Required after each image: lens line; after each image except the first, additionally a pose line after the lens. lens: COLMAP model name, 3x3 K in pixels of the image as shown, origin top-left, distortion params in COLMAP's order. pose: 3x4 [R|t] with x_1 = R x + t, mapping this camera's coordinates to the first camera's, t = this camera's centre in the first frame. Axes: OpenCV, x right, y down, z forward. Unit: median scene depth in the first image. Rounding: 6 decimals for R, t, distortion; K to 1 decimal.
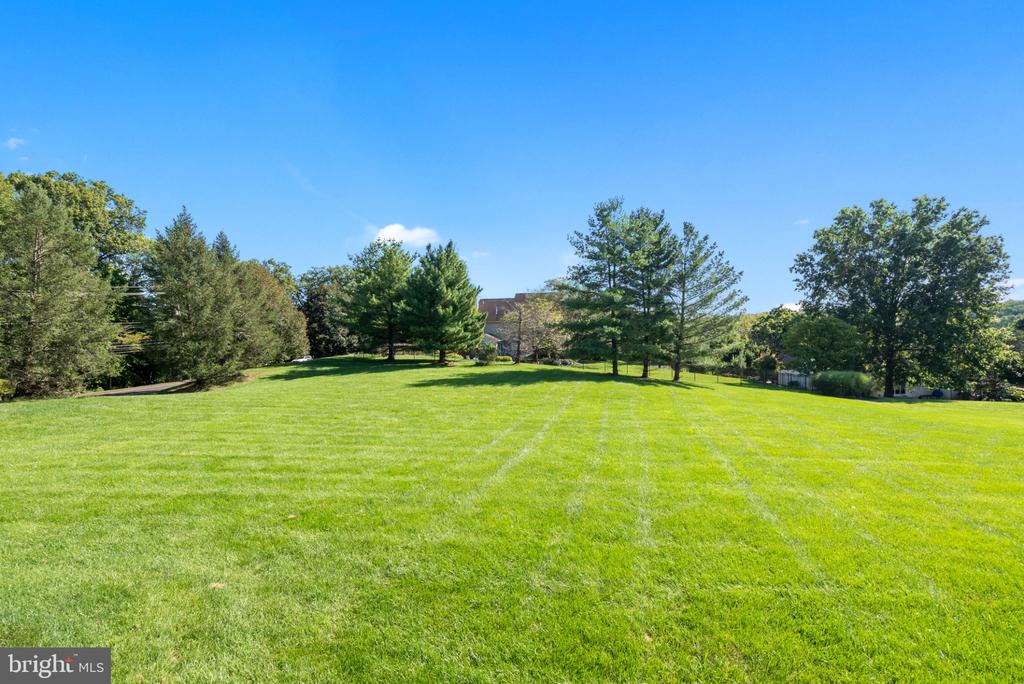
lens RADIAL K [[468.6, 0, 515.5], [0, 468.6, 349.0], [0, 0, 1]] dist [-0.003150, 0.001837]
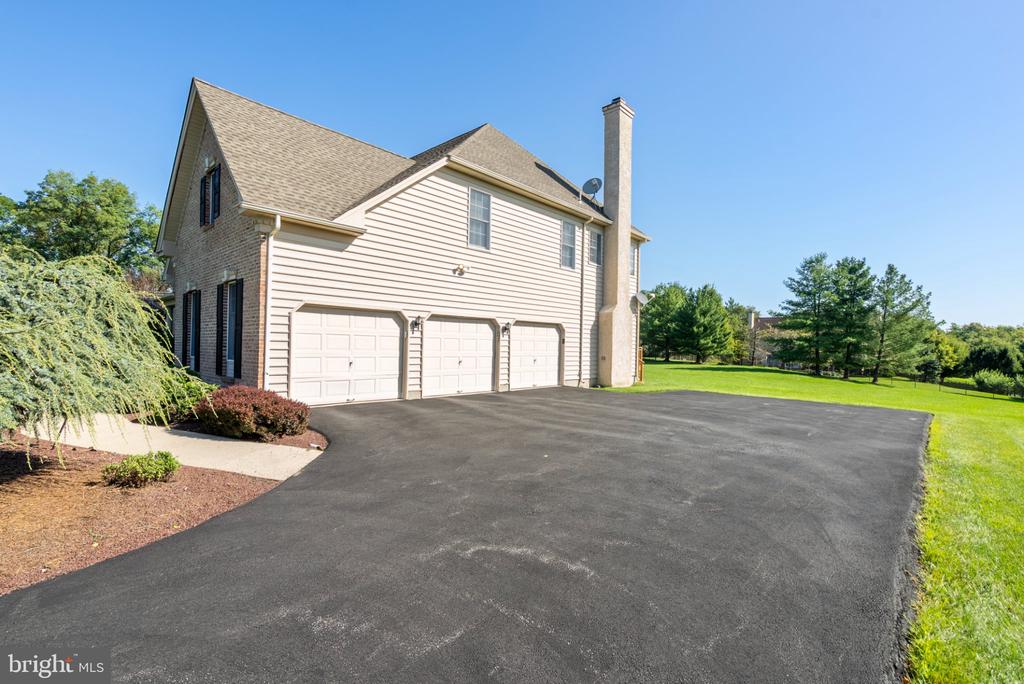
lens RADIAL K [[468.6, 0, 515.1], [0, 468.6, 342.4], [0, 0, 1]] dist [-0.003150, 0.001837]
pose [[0.816311, 0.022559, -0.577172, 0.252480], [-0.045009, 0.998683, -0.024623, 0.028056], [0.575857, 0.046078, 0.816251, -0.639657]]
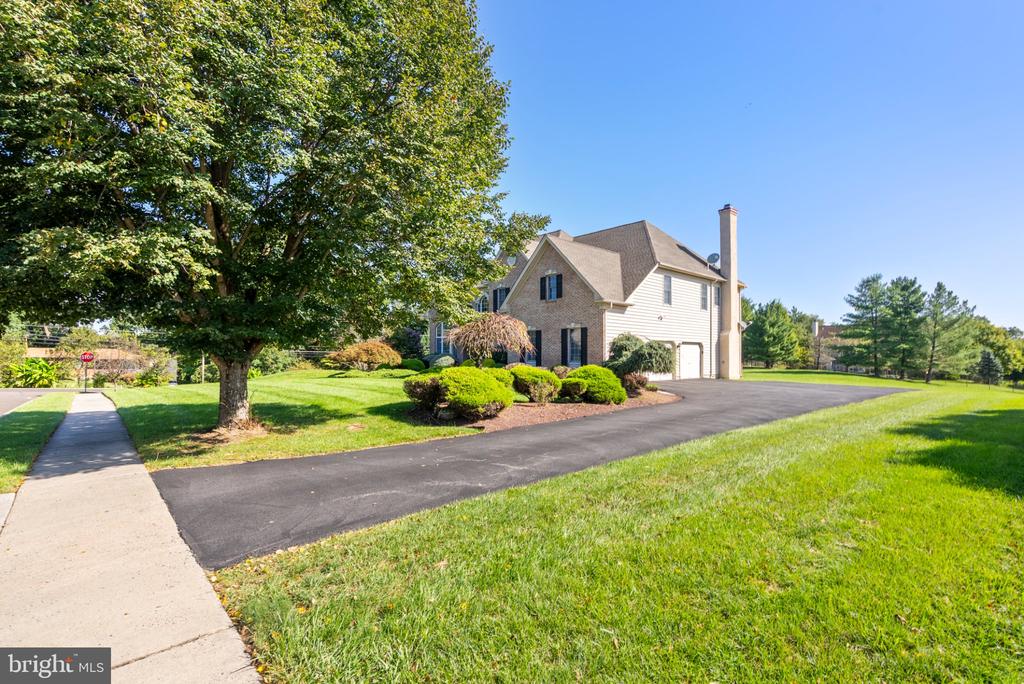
lens RADIAL K [[468.6, 0, 514.3], [0, 468.6, 344.2], [0, 0, 1]] dist [-0.003150, 0.001837]
pose [[0.752208, 0.001849, -0.658924, 0.308525], [-0.034279, 0.998752, -0.036329, 0.039526], [0.658034, 0.049914, 0.751332, -1.037671]]
